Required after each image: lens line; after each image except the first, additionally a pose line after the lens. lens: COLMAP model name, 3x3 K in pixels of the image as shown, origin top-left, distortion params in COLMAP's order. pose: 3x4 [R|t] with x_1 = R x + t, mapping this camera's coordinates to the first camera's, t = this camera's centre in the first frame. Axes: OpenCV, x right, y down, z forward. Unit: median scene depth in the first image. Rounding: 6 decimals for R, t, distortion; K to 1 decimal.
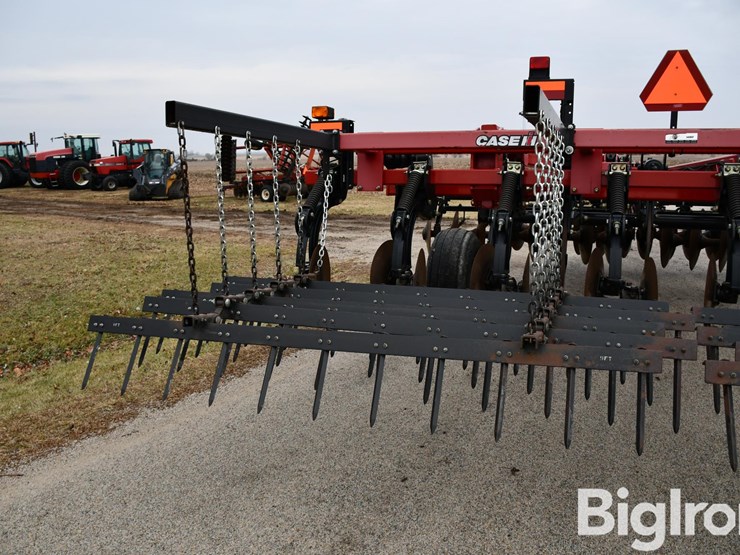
lens RADIAL K [[654.2, 0, 360.5], [0, 654.2, 287.6], [0, 0, 1]] dist [-0.140769, 0.088006]
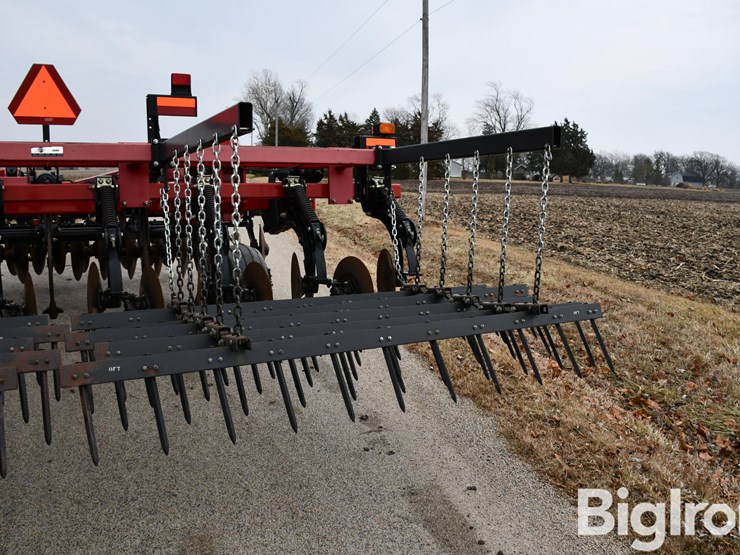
lens RADIAL K [[654.2, 0, 367.7], [0, 654.2, 283.9], [0, 0, 1]] dist [-0.140769, 0.088006]
pose [[0.669100, -0.102740, 0.736036, 0.075941], [0.123251, 0.992023, 0.026429, 0.008309], [-0.732881, 0.073034, 0.676426, -0.037101]]
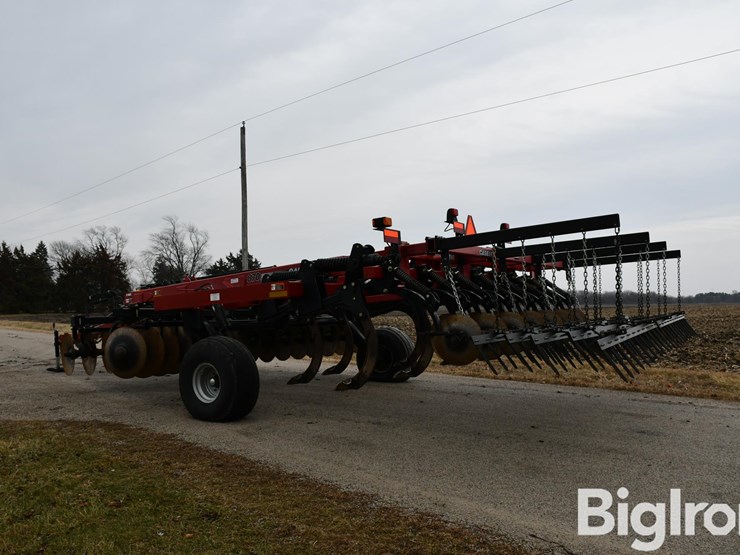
lens RADIAL K [[654.2, 0, 366.0], [0, 654.2, 277.1], [0, 0, 1]] dist [-0.140769, 0.088006]
pose [[0.204223, 0.046975, 0.977797, -1.591143], [0.213689, 0.972621, -0.091357, -0.064735], [-0.955317, 0.227602, 0.188593, 0.964011]]
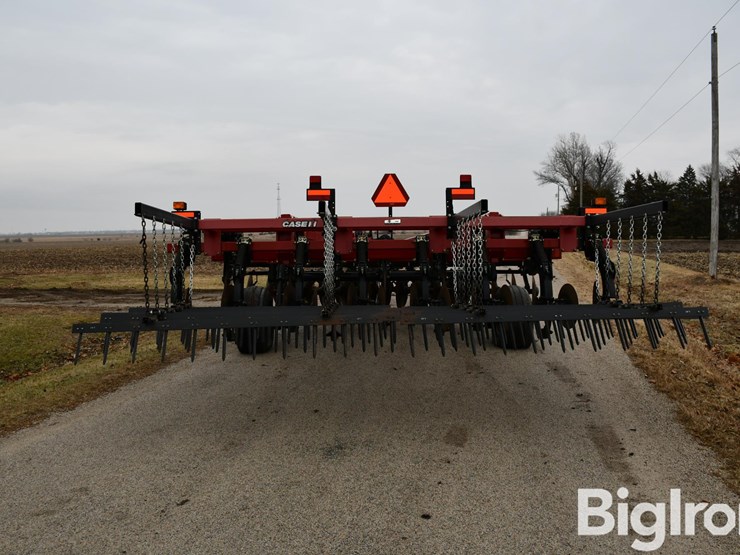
lens RADIAL K [[654.2, 0, 354.2], [0, 654.2, 277.1], [0, 0, 1]] dist [-0.140769, 0.088006]
pose [[0.937938, -0.019486, 0.346254, -0.246679], [0.067304, 0.989665, -0.126620, 0.146743], [-0.340208, 0.142066, 0.929557, -0.666037]]
